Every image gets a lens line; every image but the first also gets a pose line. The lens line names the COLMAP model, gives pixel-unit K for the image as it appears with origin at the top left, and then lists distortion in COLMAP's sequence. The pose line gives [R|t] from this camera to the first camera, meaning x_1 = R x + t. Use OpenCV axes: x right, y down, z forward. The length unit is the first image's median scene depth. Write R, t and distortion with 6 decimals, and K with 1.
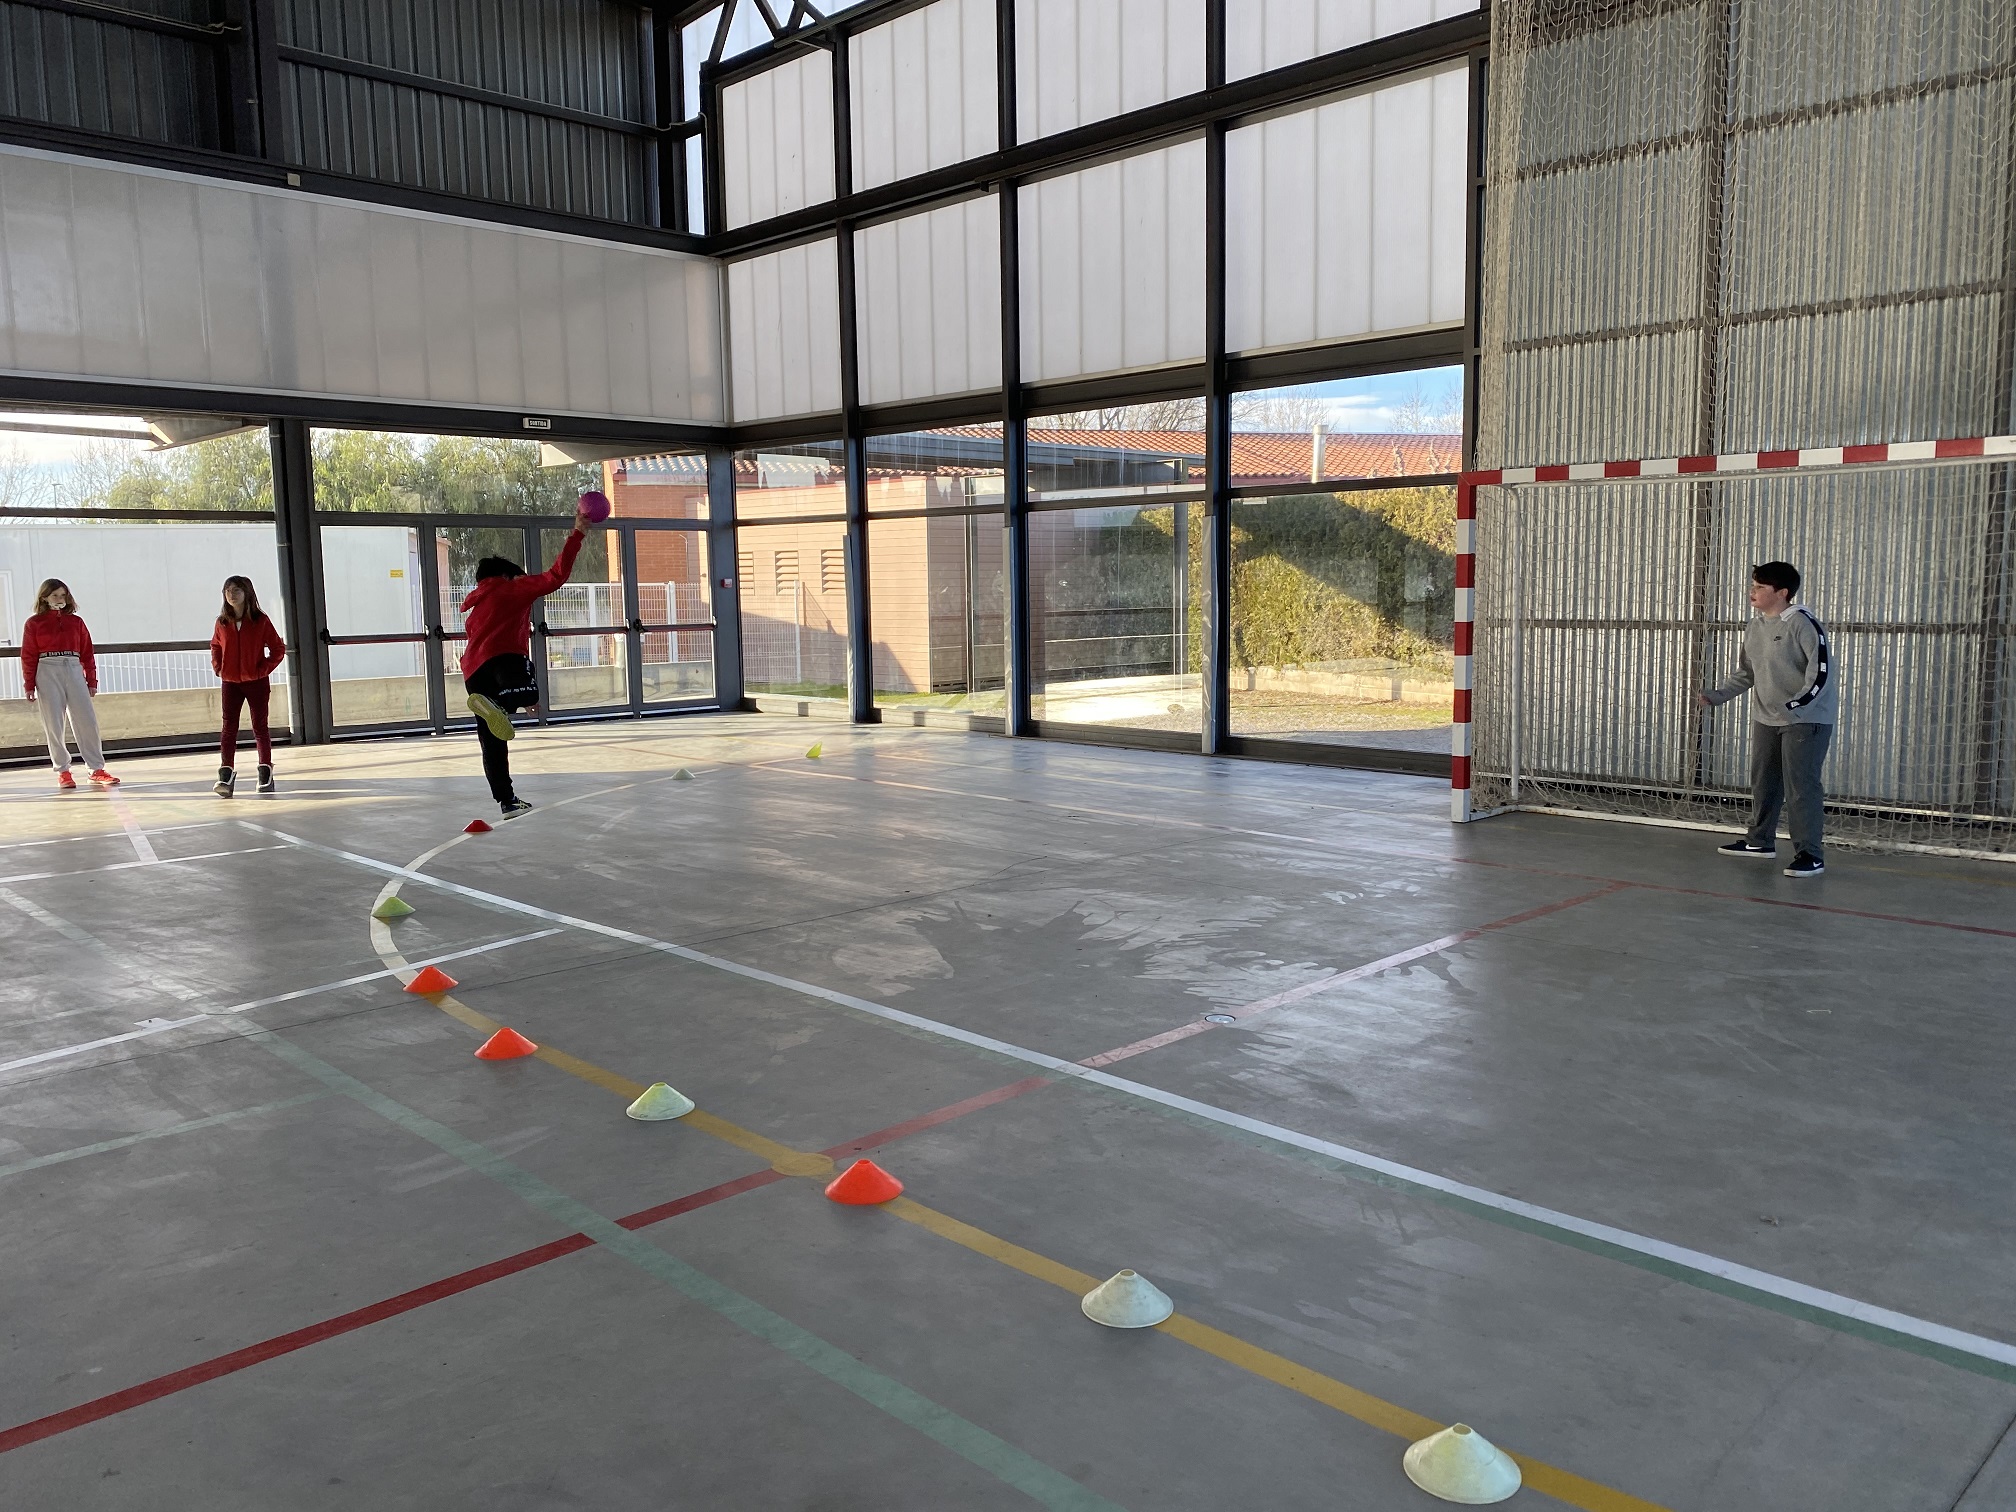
lens RADIAL K [[1532.3, 0, 1008.0], [0, 1532.3, 756.0], [0, 0, 1]] dist [0.092111, -0.000473]
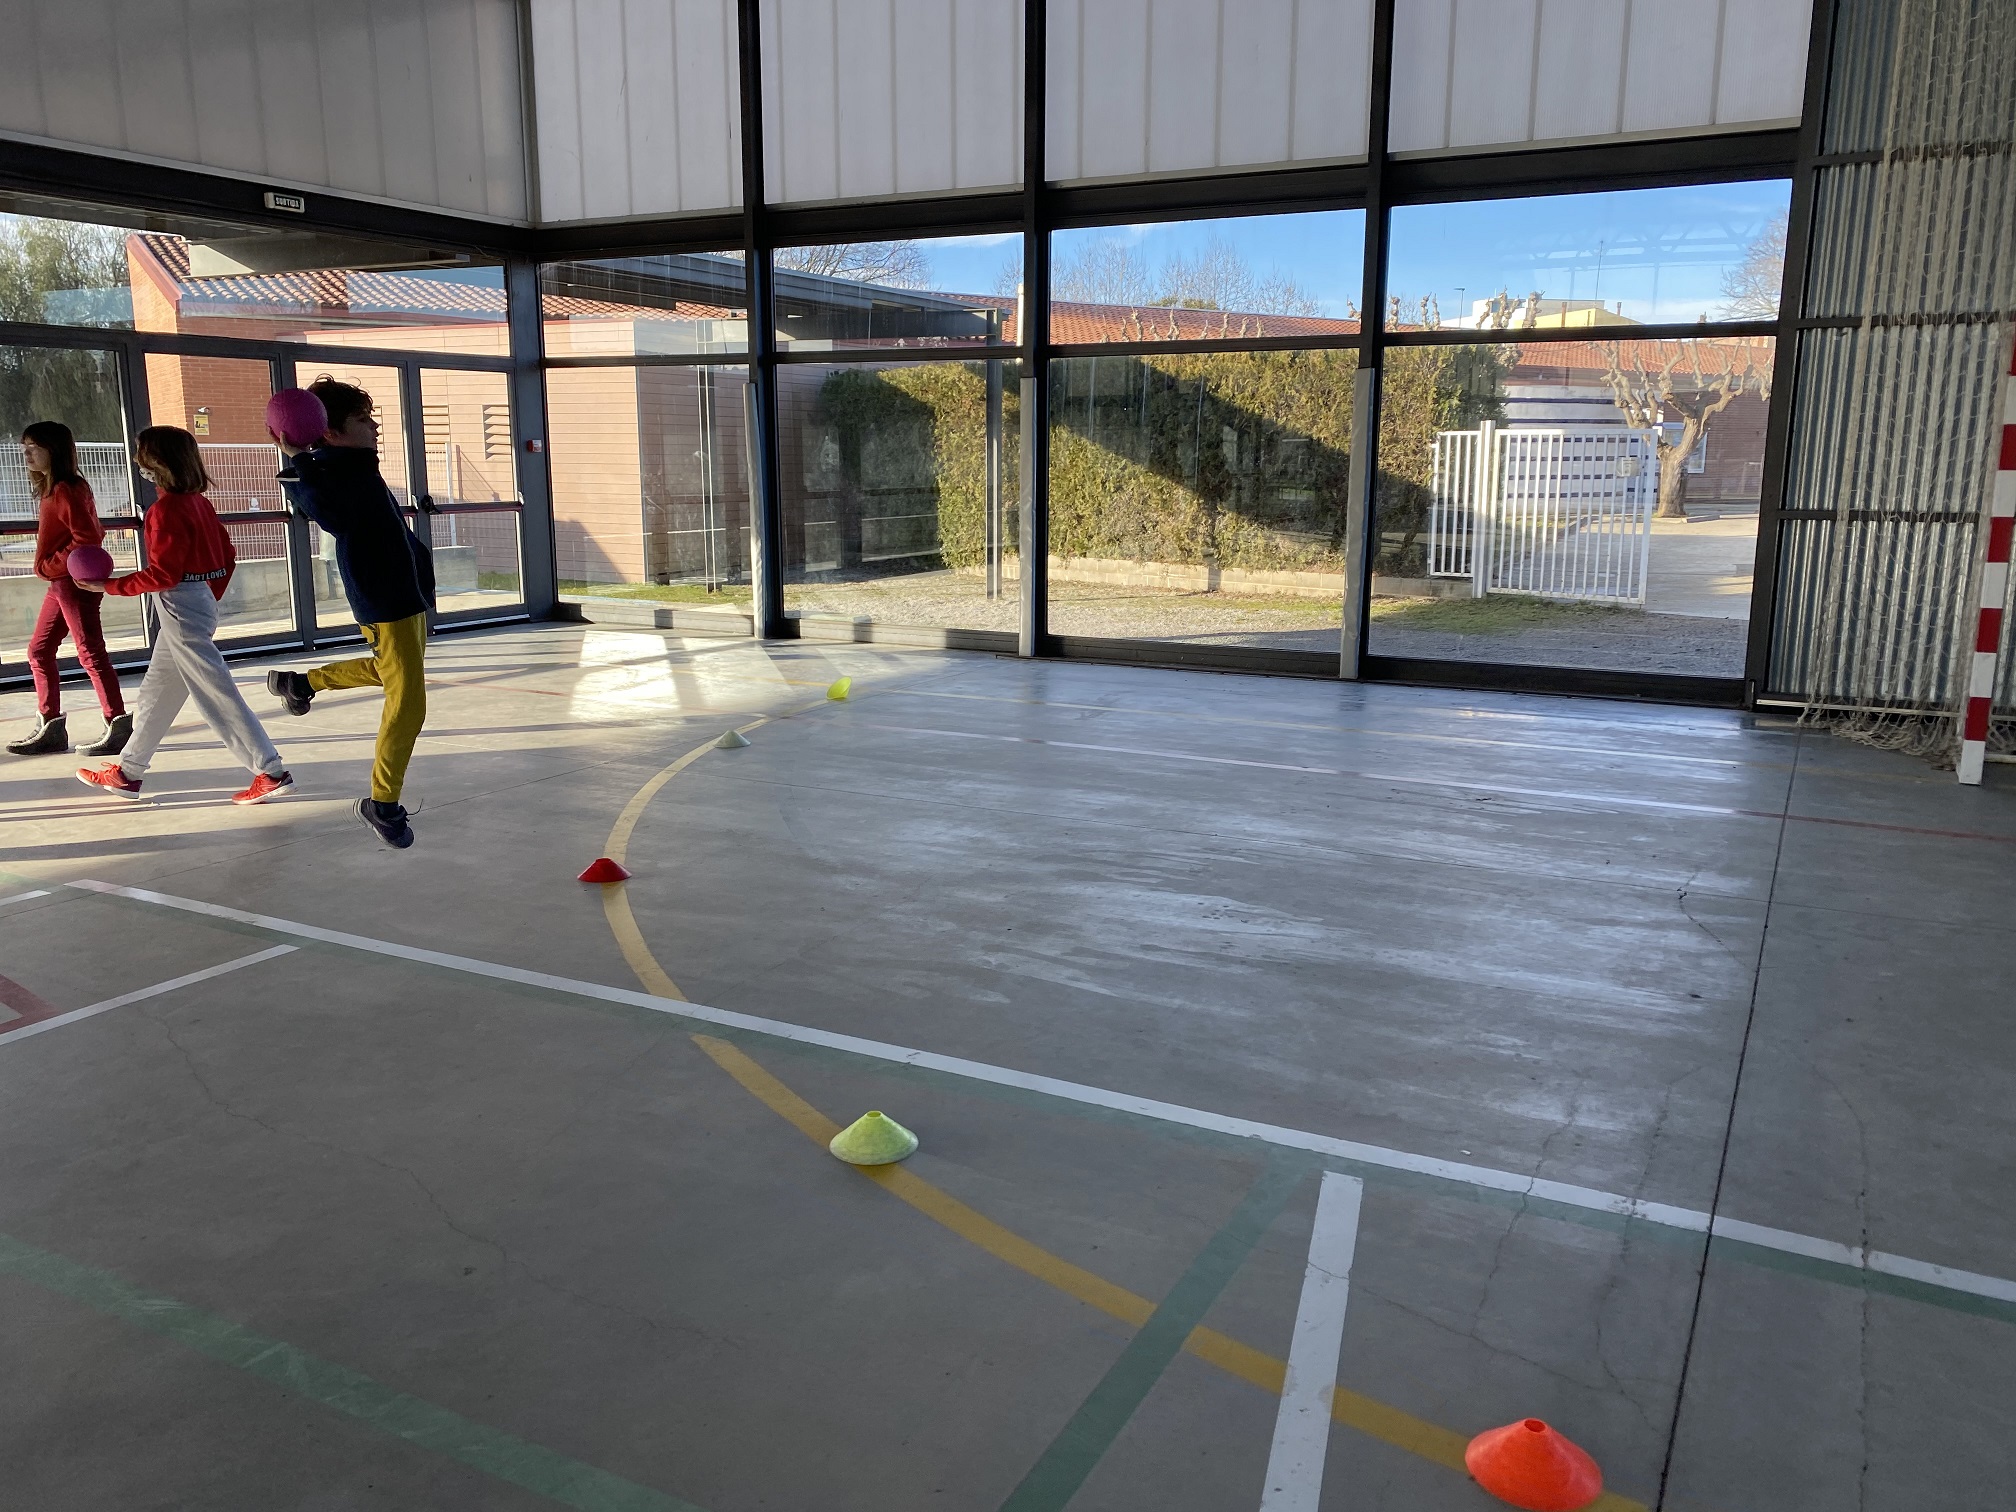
lens RADIAL K [[1596.5, 0, 1008.0], [0, 1596.5, 756.0], [0, 0, 1]] dist [0.034156, 0.000912]
pose [[0.953353, -0.039443, 0.299270, -0.150349], [0.017342, 0.996945, 0.076152, -0.014772], [-0.301360, -0.067410, 0.951125, 0.149024]]
